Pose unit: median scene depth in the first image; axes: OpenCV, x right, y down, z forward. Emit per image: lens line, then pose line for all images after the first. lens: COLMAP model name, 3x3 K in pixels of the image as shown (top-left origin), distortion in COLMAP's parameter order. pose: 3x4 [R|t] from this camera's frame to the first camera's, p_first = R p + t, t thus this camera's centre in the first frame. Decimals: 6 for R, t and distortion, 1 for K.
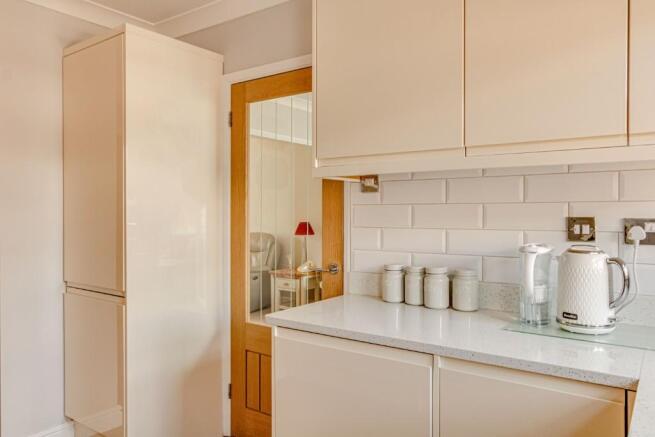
lens RADIAL K [[470.5, 0, 327.5], [0, 470.5, 218.5], [0, 0, 1]] dist [0.000043, -0.000136]
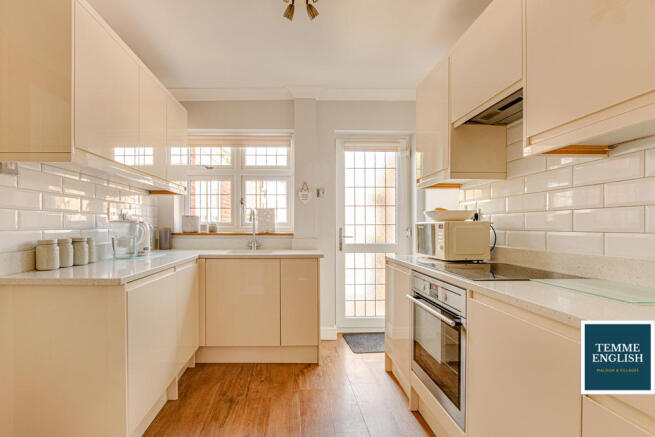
lens RADIAL K [[296.3, 0, 327.5], [0, 296.3, 218.5], [0, 0, 1]] dist [-0.020552, -0.000207]
pose [[-0.624134, -0.004587, 0.781304, -0.964231], [-0.006051, 0.999981, 0.001037, 0.037489], [-0.781294, -0.004081, -0.624150, 0.946596]]
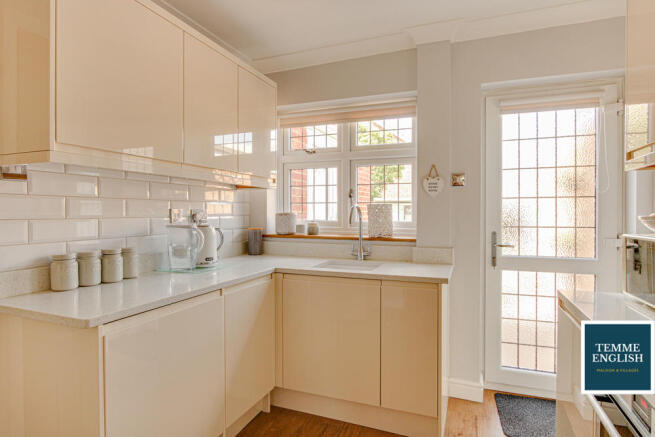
lens RADIAL K [[373.6, 0, 329.0], [0, 373.6, 211.9], [0, 0, 1]] dist [-0.018580, 0.001021]
pose [[-0.246918, -0.010847, 0.968976, -0.844918], [-0.007369, 0.999929, 0.009316, -0.008241], [-0.969008, -0.004840, -0.246981, 0.671141]]
